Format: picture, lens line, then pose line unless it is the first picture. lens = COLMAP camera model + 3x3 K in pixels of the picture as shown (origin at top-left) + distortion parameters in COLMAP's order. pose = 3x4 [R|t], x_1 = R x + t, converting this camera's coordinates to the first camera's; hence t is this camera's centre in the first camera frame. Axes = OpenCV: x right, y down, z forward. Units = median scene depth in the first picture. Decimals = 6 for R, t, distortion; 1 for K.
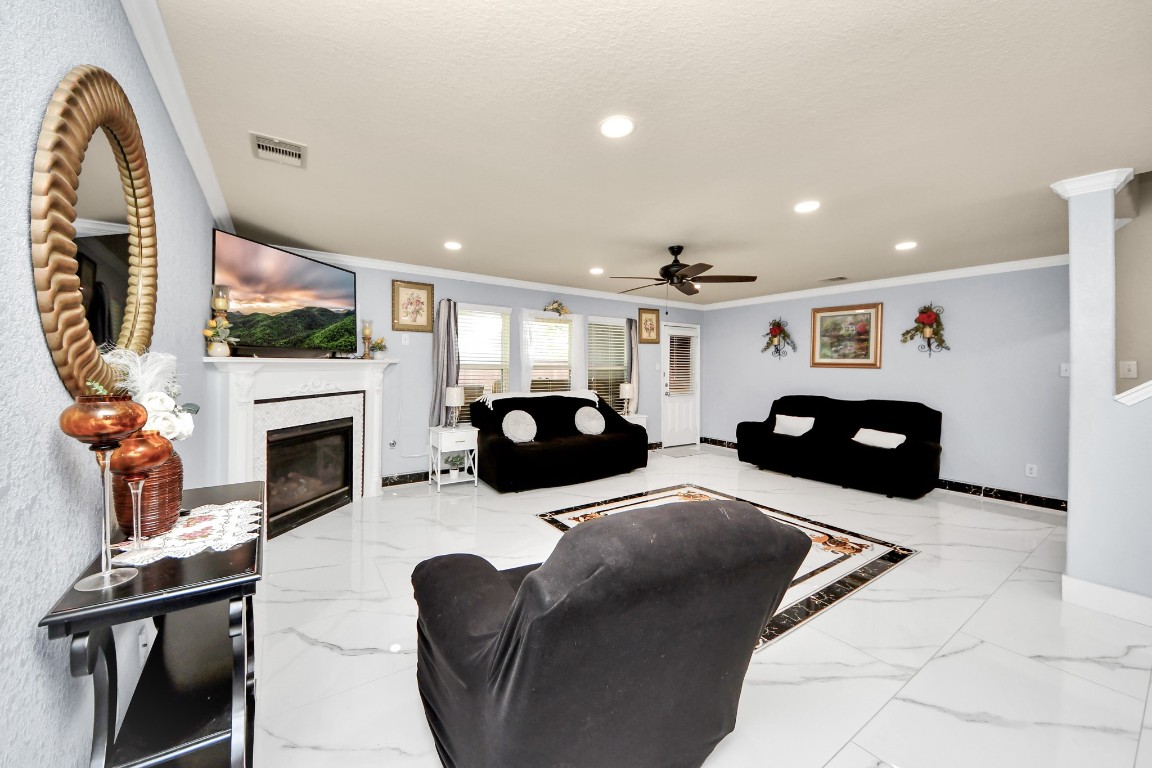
lens RADIAL K [[431.4, 0, 586.5], [0, 431.4, 369.8], [0, 0, 1]] dist [-0.005340, -0.004221]
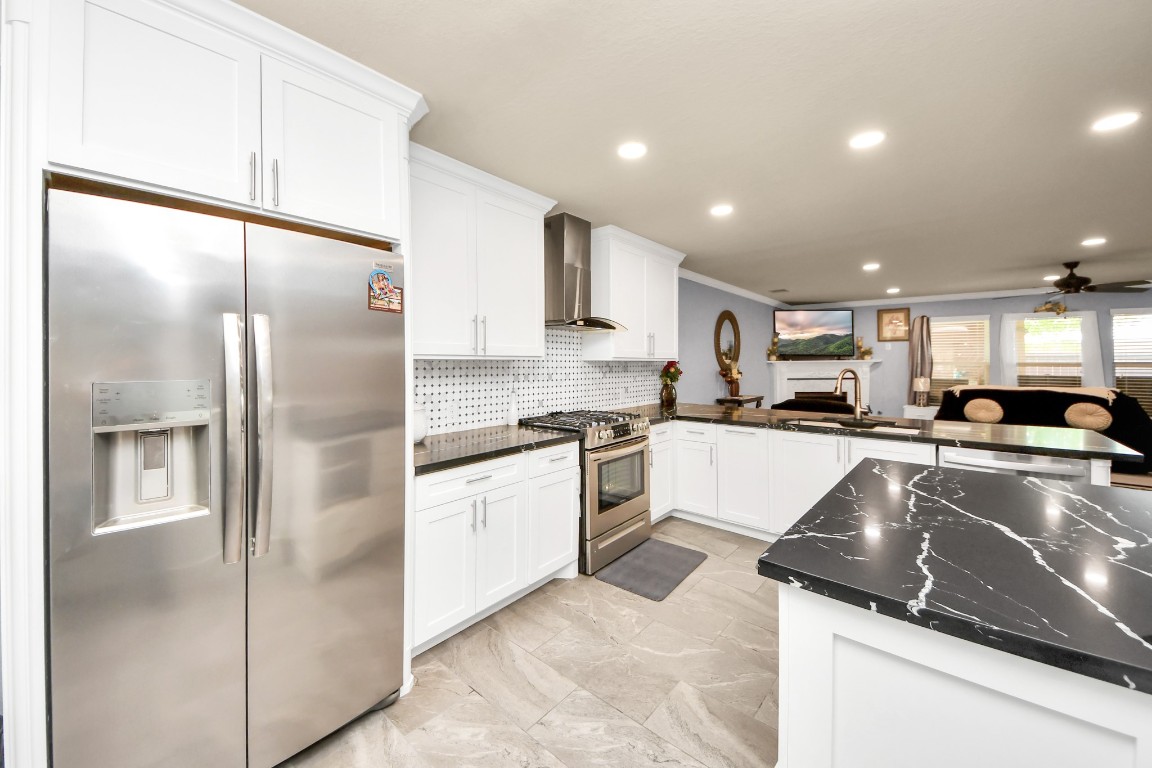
lens RADIAL K [[431.4, 0, 577.6], [0, 431.4, 360.1], [0, 0, 1]] dist [-0.005340, -0.004221]
pose [[0.260405, -0.011915, -0.965426, 0.834827], [-0.003989, 0.999902, -0.013417, 0.003279], [0.965491, 0.007345, 0.260332, -0.518724]]
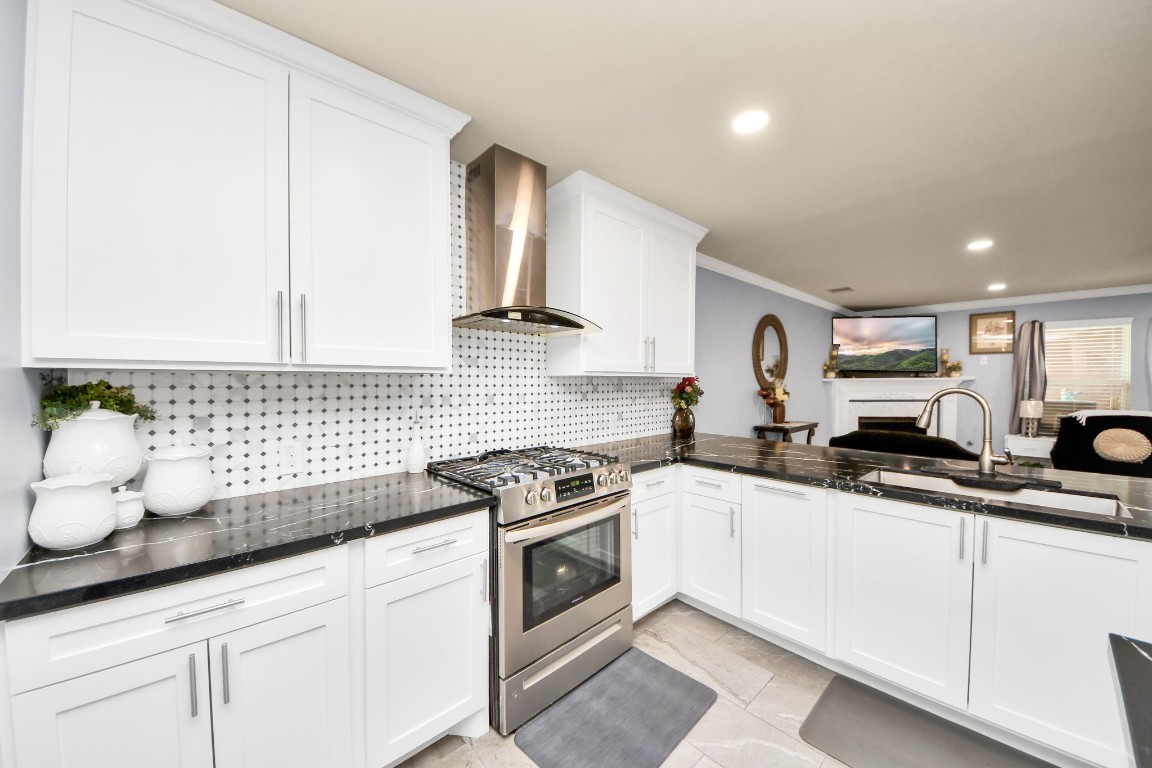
lens RADIAL K [[431.4, 0, 571.2], [0, 431.4, 389.9], [0, 0, 1]] dist [-0.005340, -0.004221]
pose [[0.150939, 0.013179, -0.988455, 0.651349], [-0.005134, 0.999908, 0.012548, 0.004444], [0.988530, 0.003181, 0.150992, -0.375571]]
